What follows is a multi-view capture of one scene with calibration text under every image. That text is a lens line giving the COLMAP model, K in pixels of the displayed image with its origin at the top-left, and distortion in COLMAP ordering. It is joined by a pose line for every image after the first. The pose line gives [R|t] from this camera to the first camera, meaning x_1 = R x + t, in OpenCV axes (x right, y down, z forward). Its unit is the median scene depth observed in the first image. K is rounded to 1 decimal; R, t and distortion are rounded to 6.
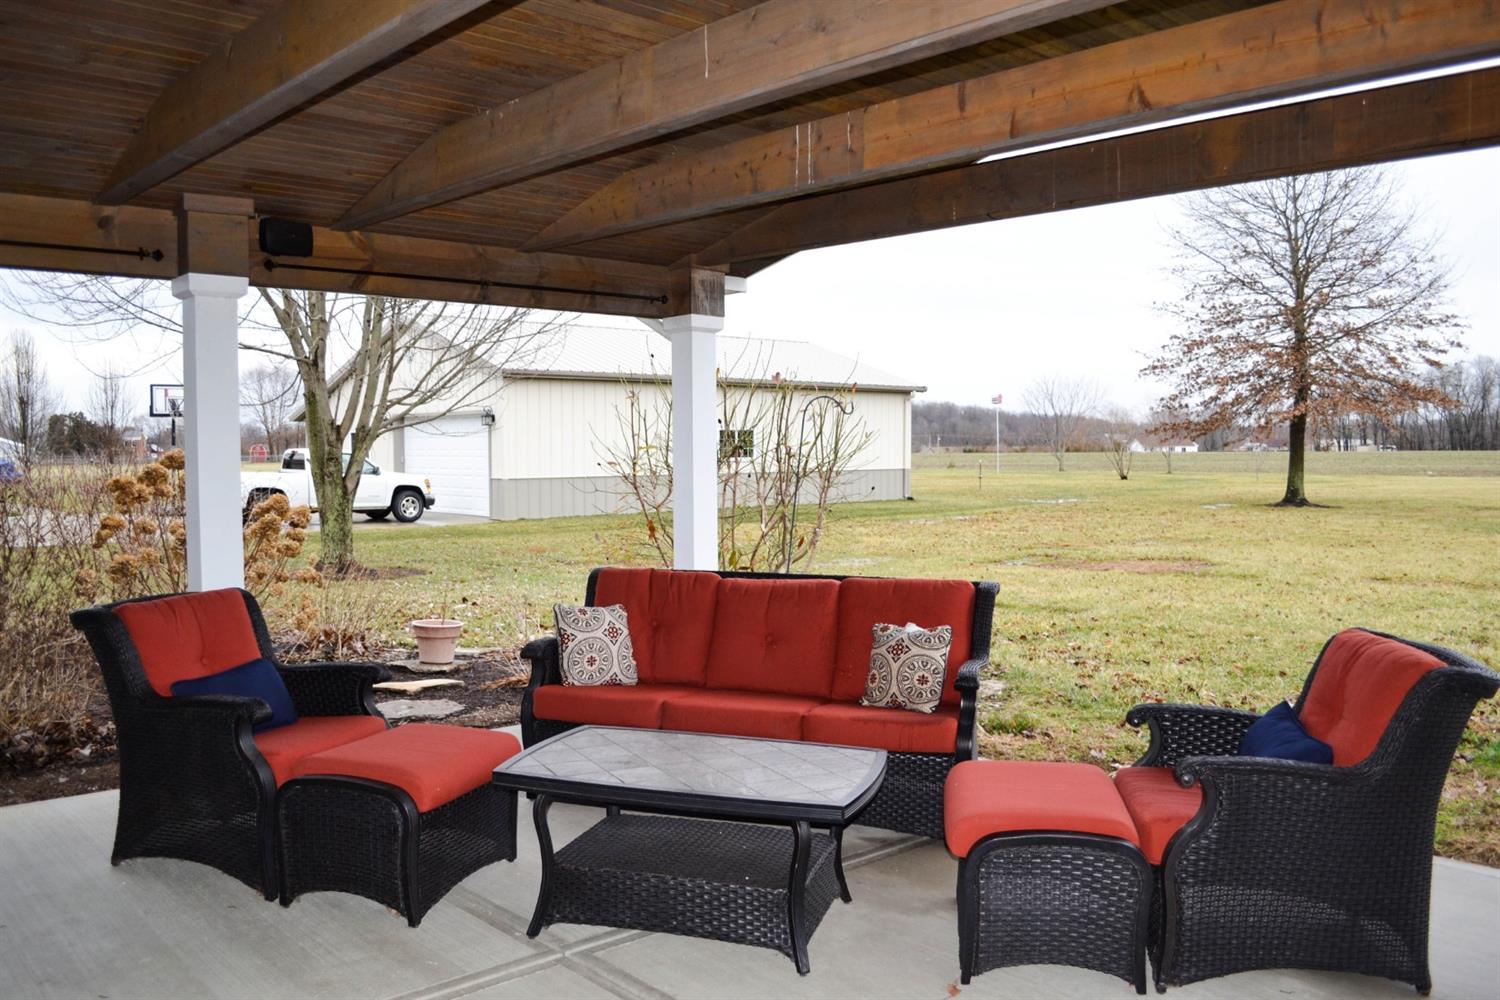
lens RADIAL K [[1196.8, 0, 752.5], [0, 1196.8, 509.4], [0, 0, 1]] dist [-0.074690, 0.000684]
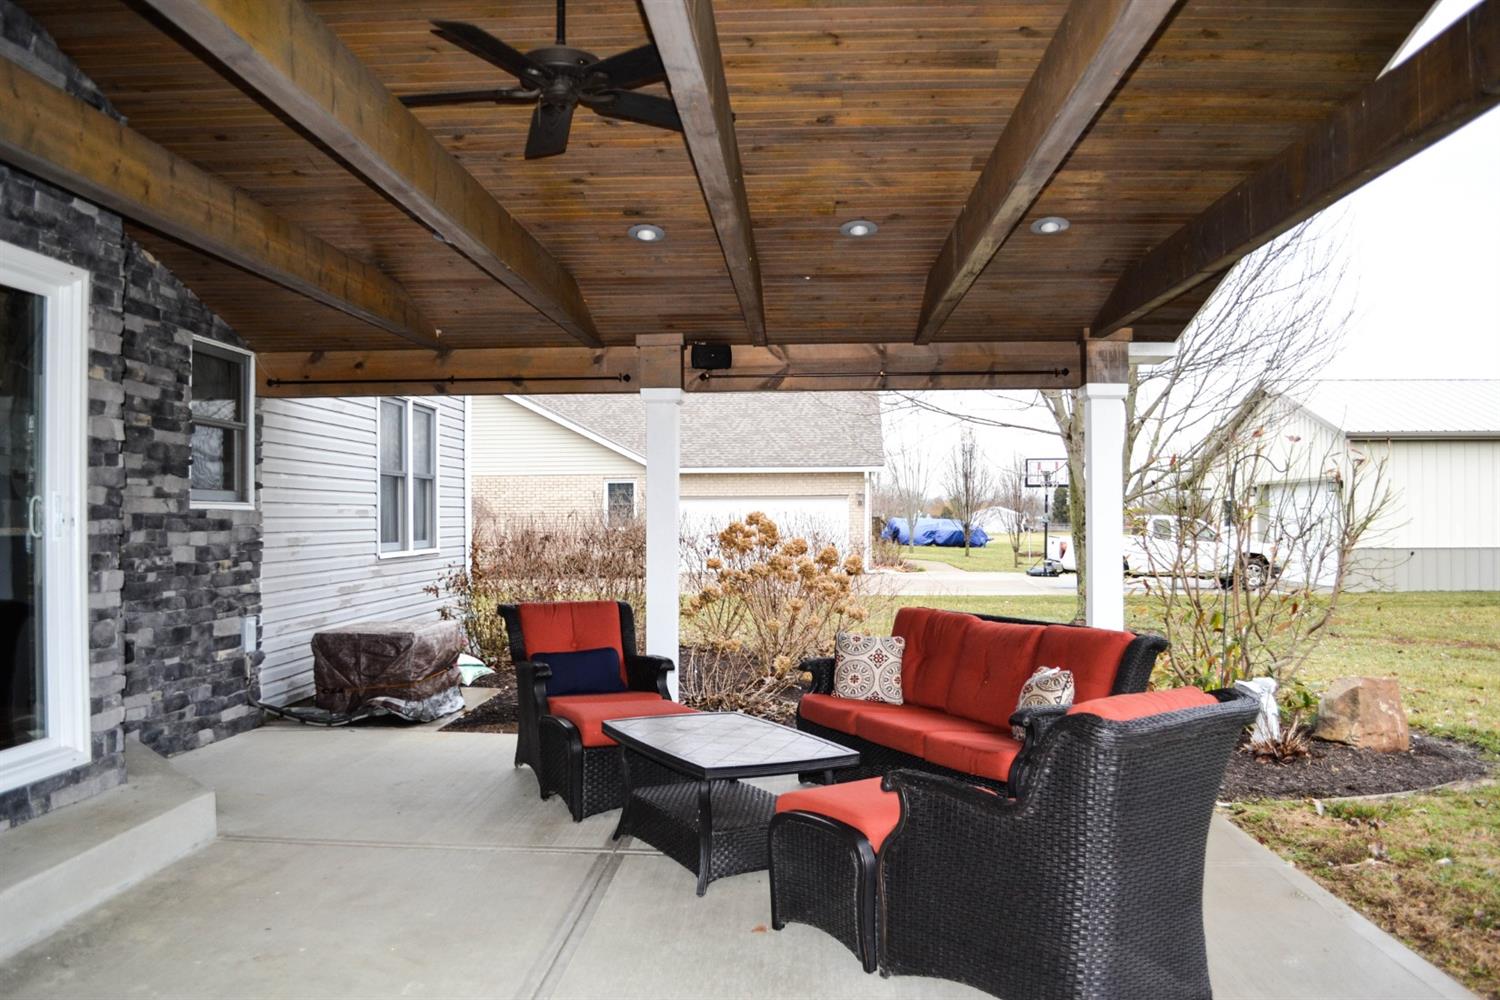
lens RADIAL K [[1196.8, 0, 752.5], [0, 1196.8, 509.4], [0, 0, 1]] dist [-0.074690, 0.000684]
pose [[0.707478, -0.006263, -0.706708, 0.641156], [-0.035304, 0.998399, -0.044190, 0.010314], [0.705853, 0.056213, 0.706124, 0.045416]]
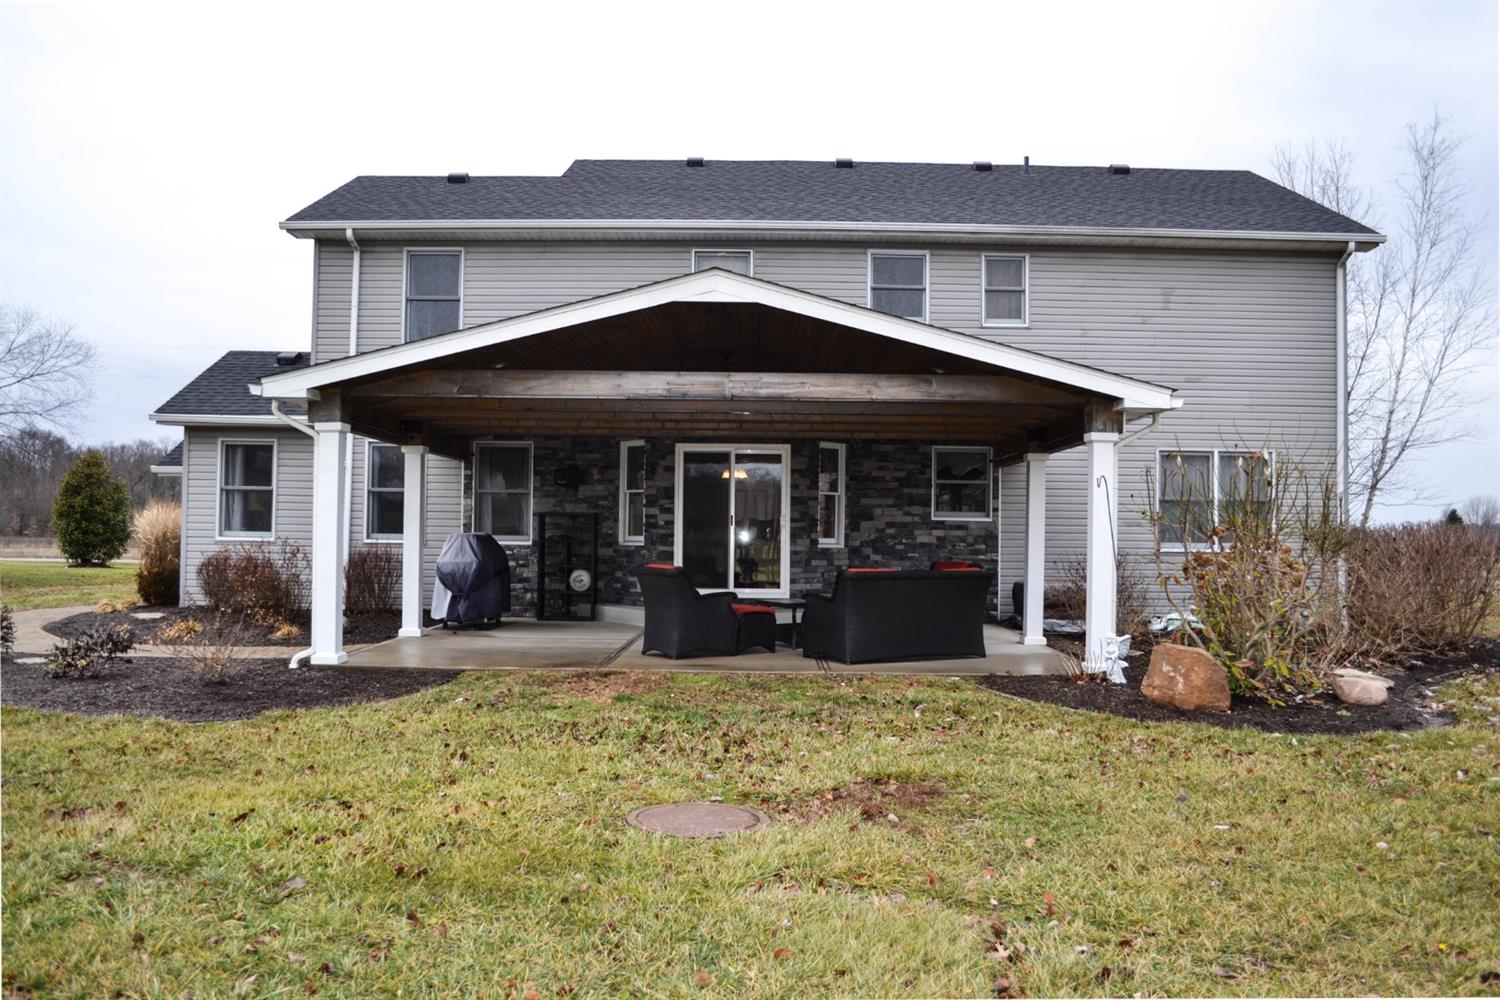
lens RADIAL K [[1196.8, 0, 752.5], [0, 1196.8, 509.4], [0, 0, 1]] dist [-0.074690, 0.000684]
pose [[-0.685540, -0.020322, -0.727751, 1.822012], [-0.052643, 0.998377, 0.021711, -0.092543], [0.726129, 0.053195, -0.685498, 2.229745]]
